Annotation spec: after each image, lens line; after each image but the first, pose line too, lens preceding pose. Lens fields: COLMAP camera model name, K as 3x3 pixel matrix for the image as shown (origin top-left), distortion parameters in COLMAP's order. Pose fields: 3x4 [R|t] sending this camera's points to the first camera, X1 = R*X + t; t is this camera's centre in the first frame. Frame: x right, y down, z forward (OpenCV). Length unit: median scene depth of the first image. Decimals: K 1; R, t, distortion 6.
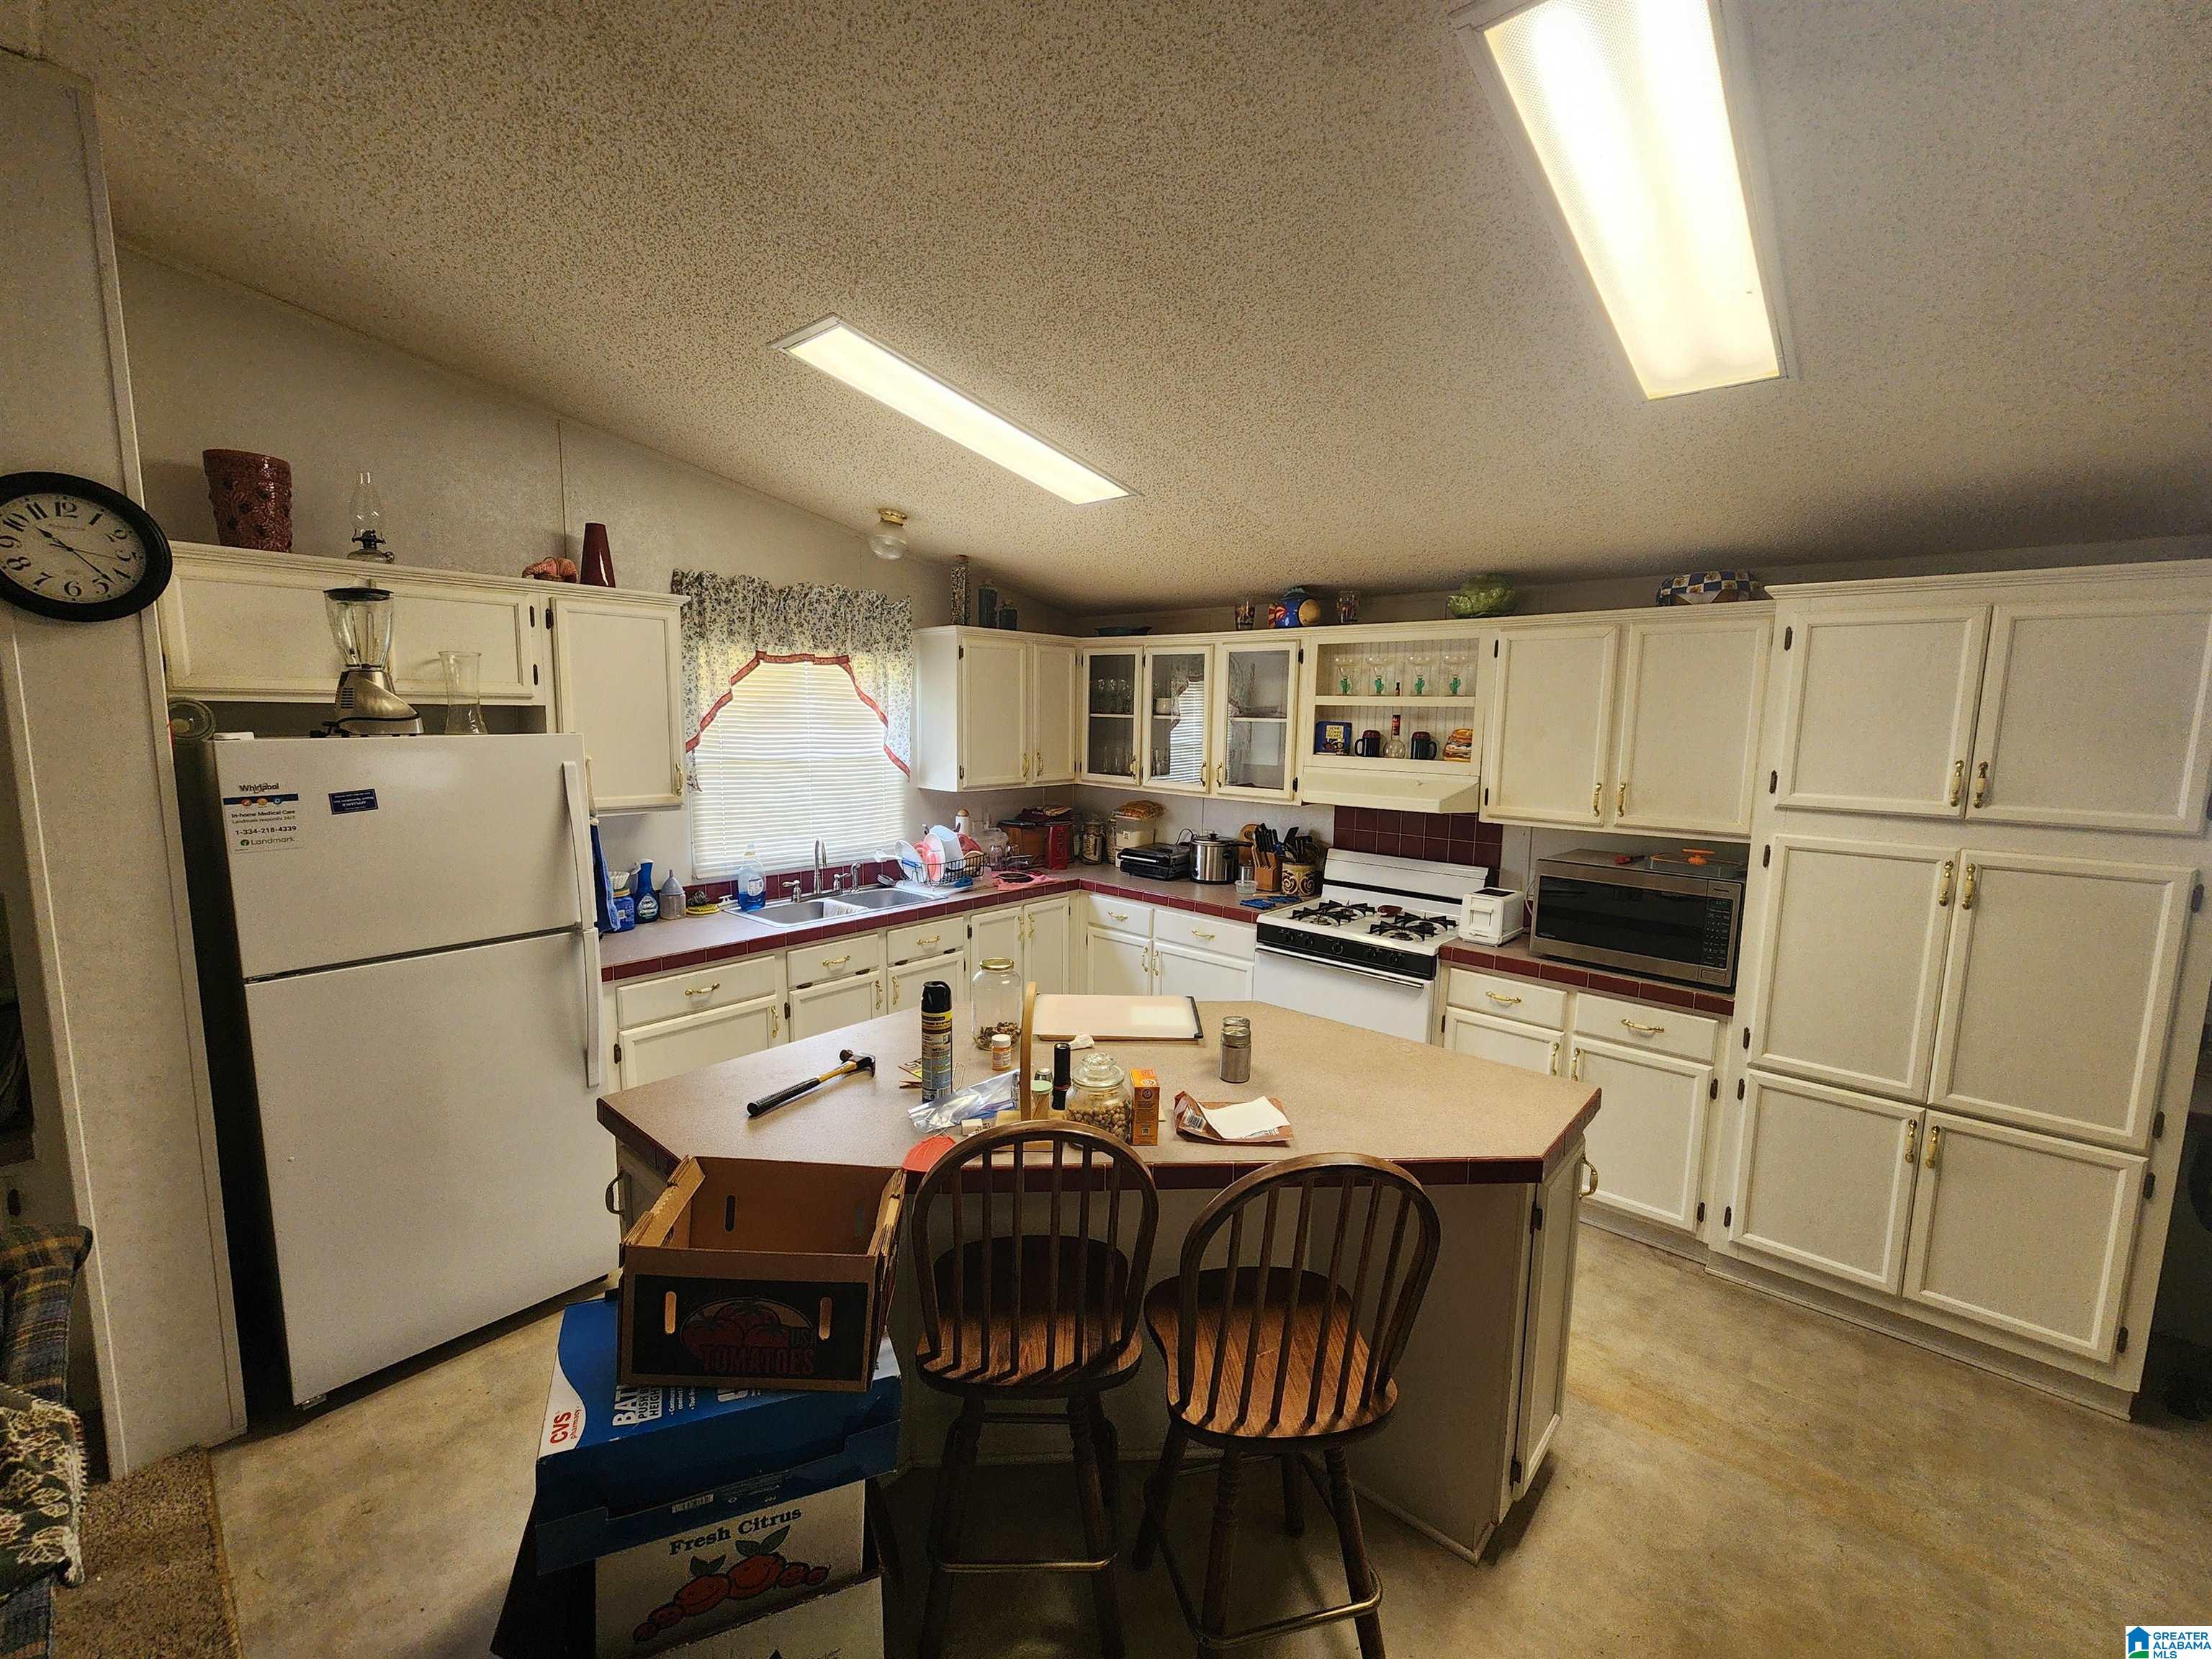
lens RADIAL K [[912.1, 0, 1104.1], [0, 912.1, 827.6], [0, 0, 1]] dist [0.001112, -0.000168]
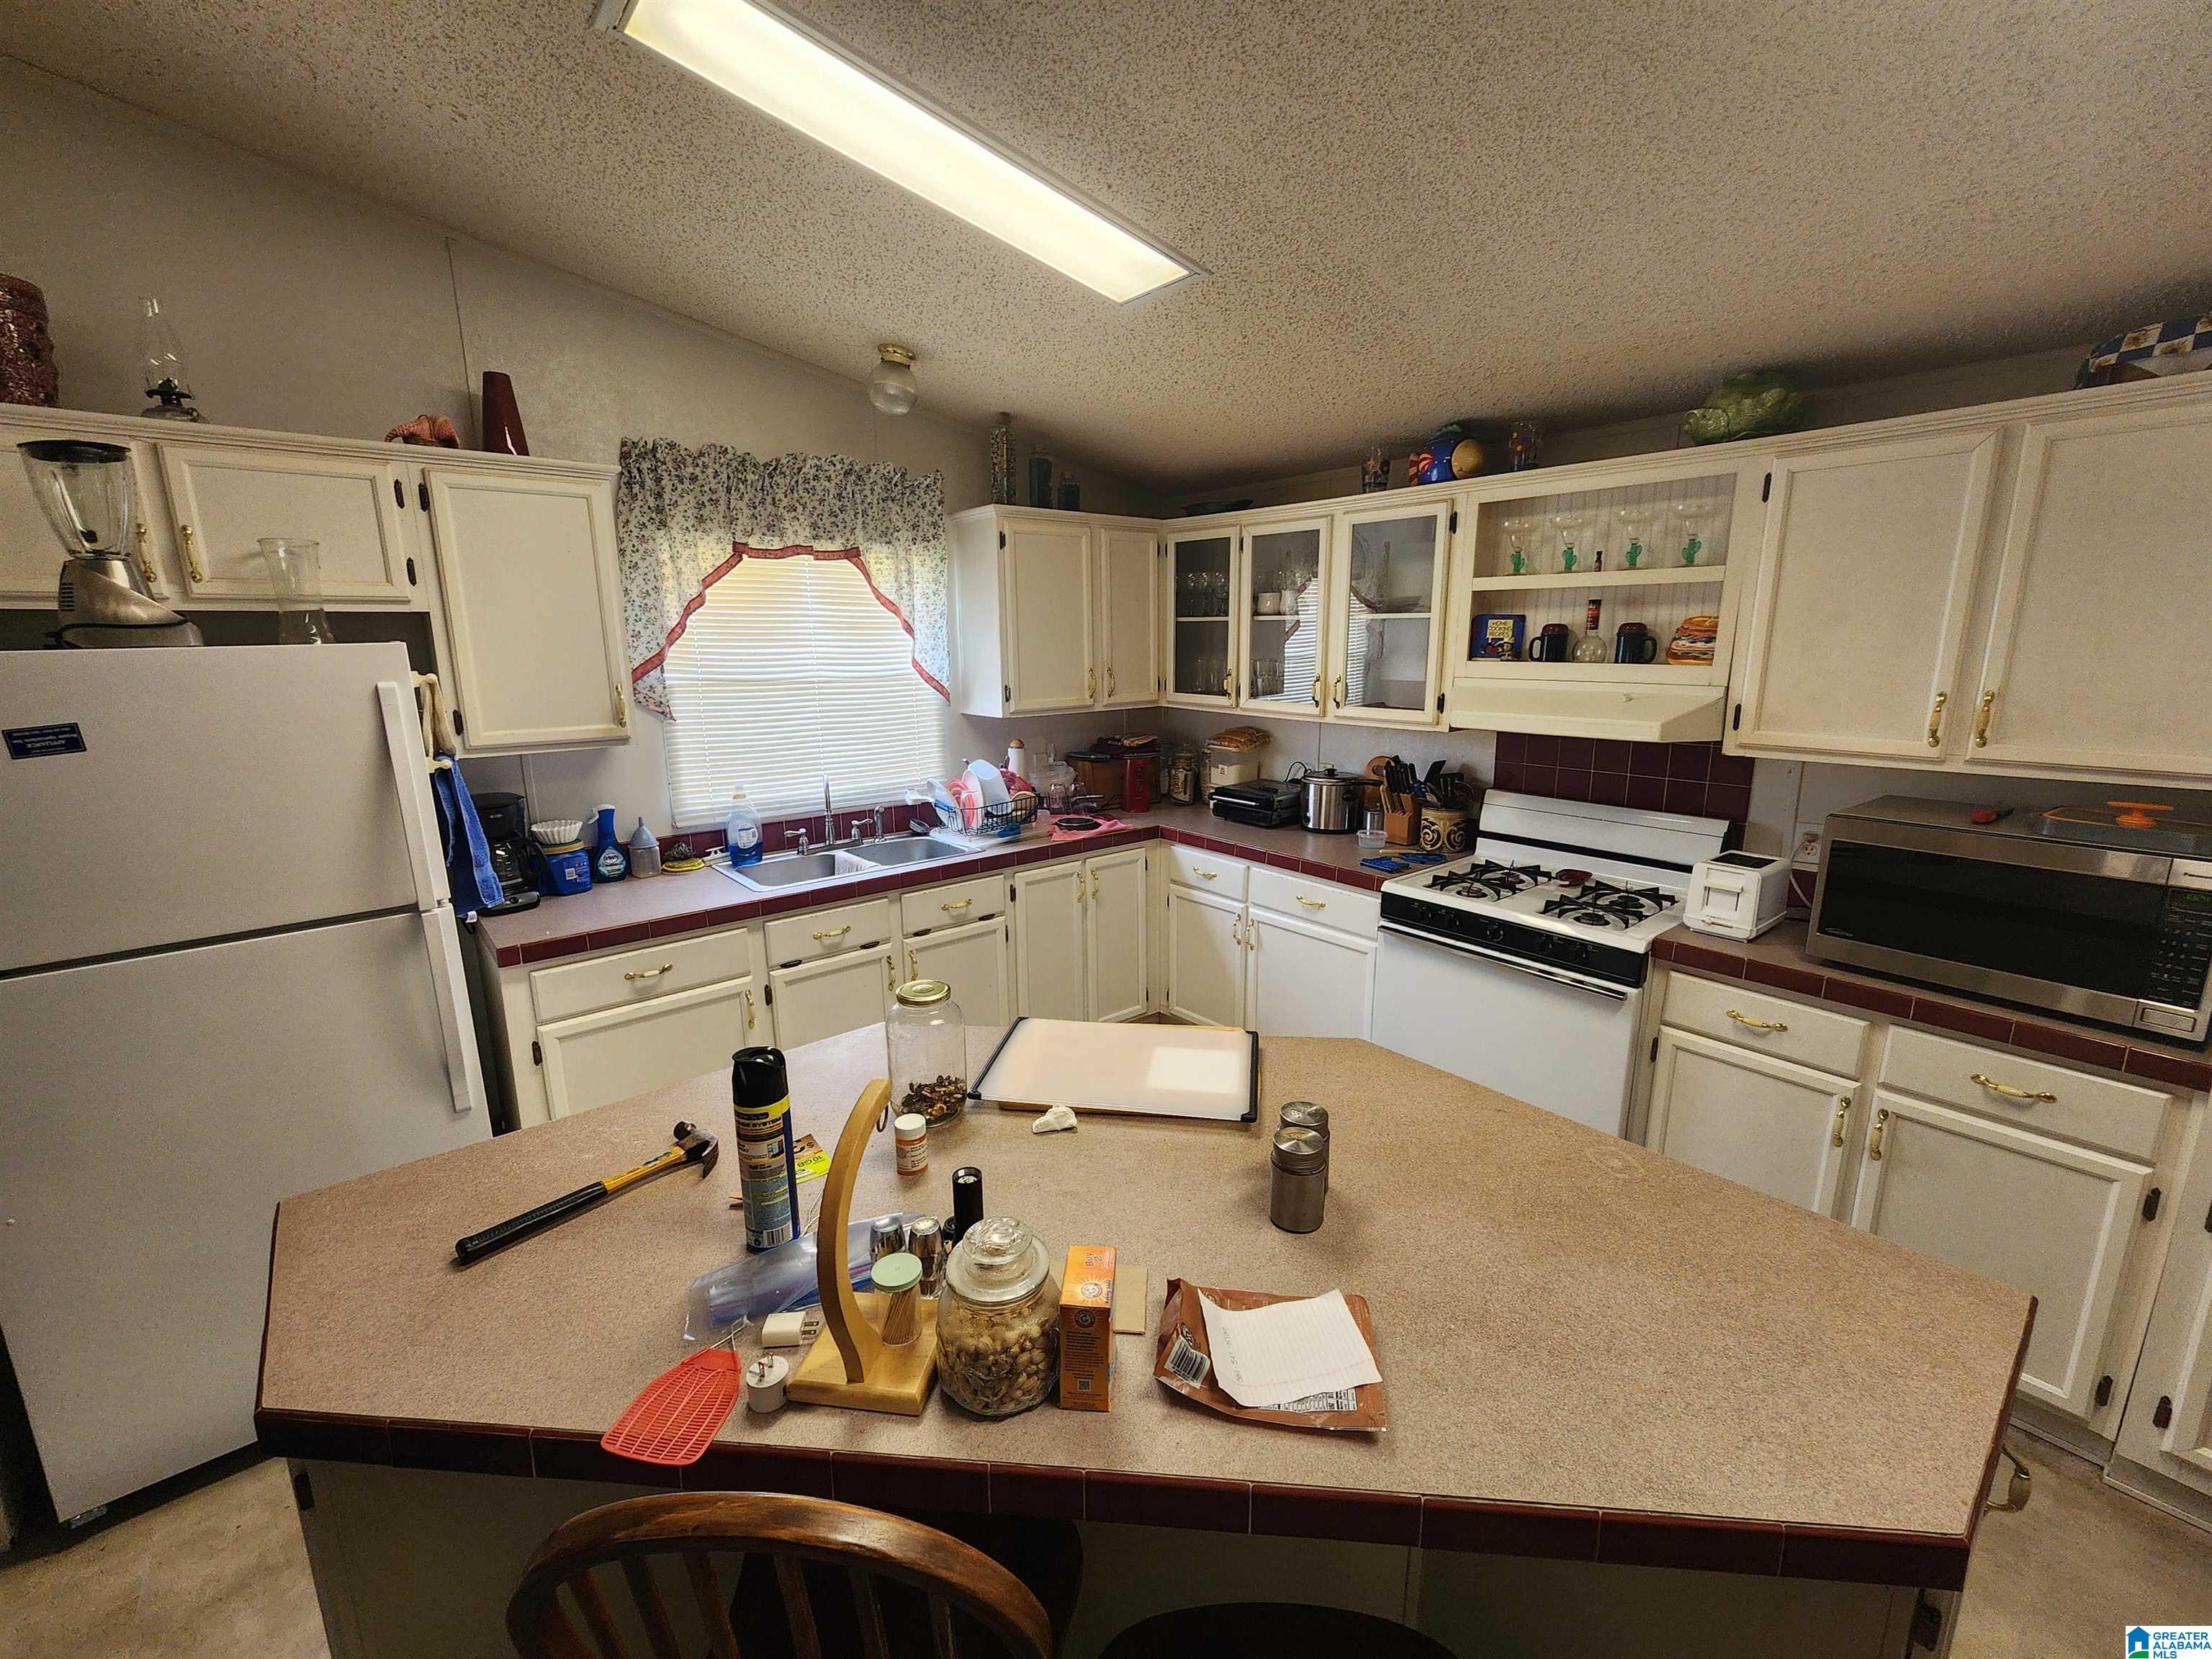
lens RADIAL K [[912.1, 0, 1105.4], [0, 912.1, 826.5], [0, 0, 1]] dist [0.001112, -0.000168]
pose [[0.987691, 0.007908, -0.156218, 0.066905], [0.004654, 0.996794, 0.079880, -0.009346], [0.156349, -0.079624, 0.984487, 0.261218]]
